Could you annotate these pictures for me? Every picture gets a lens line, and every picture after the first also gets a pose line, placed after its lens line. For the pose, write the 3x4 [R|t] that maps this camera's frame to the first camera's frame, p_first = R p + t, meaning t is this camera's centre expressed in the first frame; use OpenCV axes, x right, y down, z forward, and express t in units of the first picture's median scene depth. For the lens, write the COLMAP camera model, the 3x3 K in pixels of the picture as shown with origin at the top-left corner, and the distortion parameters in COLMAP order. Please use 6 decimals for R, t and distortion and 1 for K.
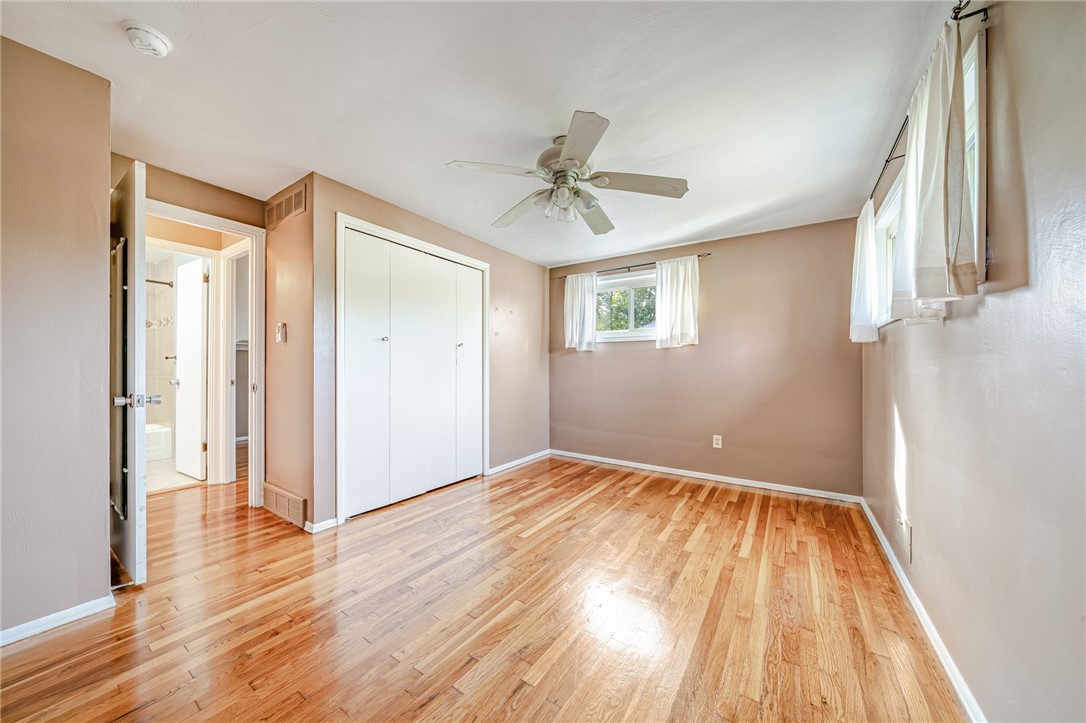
lens RADIAL K [[377.7, 0, 537.9], [0, 377.7, 361.8], [0, 0, 1]] dist [-0.000987, -0.000108]
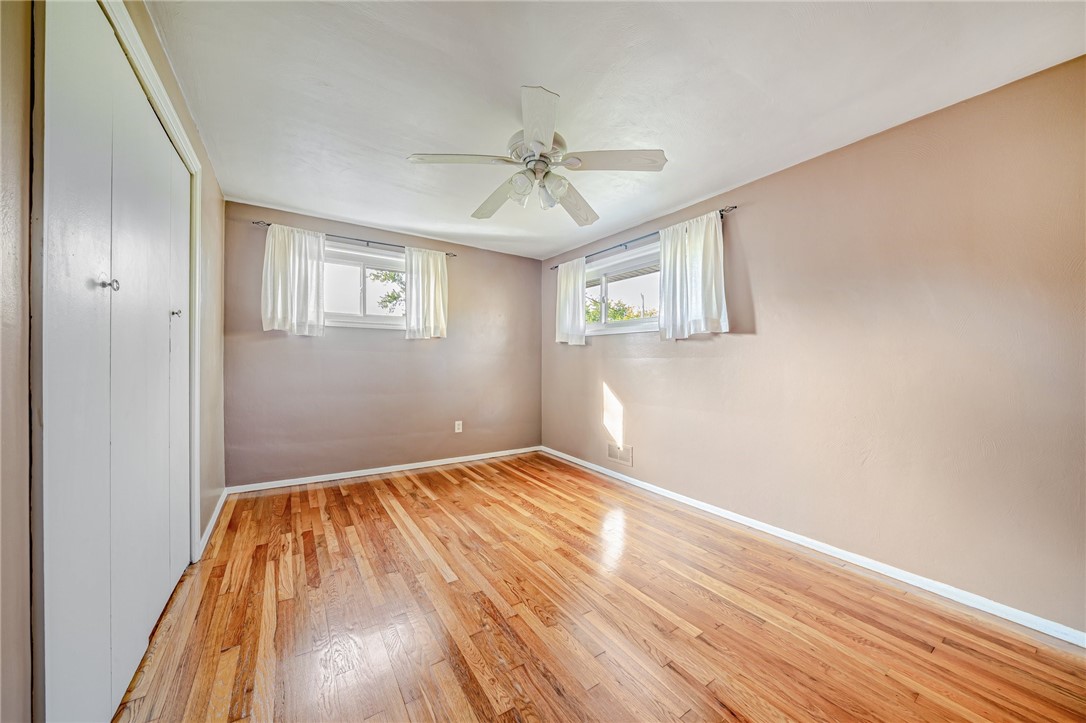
lens RADIAL K [[377.7, 0, 537.9], [0, 377.7, 361.8], [0, 0, 1]] dist [-0.000987, -0.000108]
pose [[0.380493, -0.004953, 0.924771, -0.485365], [-0.022267, 0.999647, 0.014516, -0.001156], [-0.924516, -0.026115, 0.380248, 0.388773]]
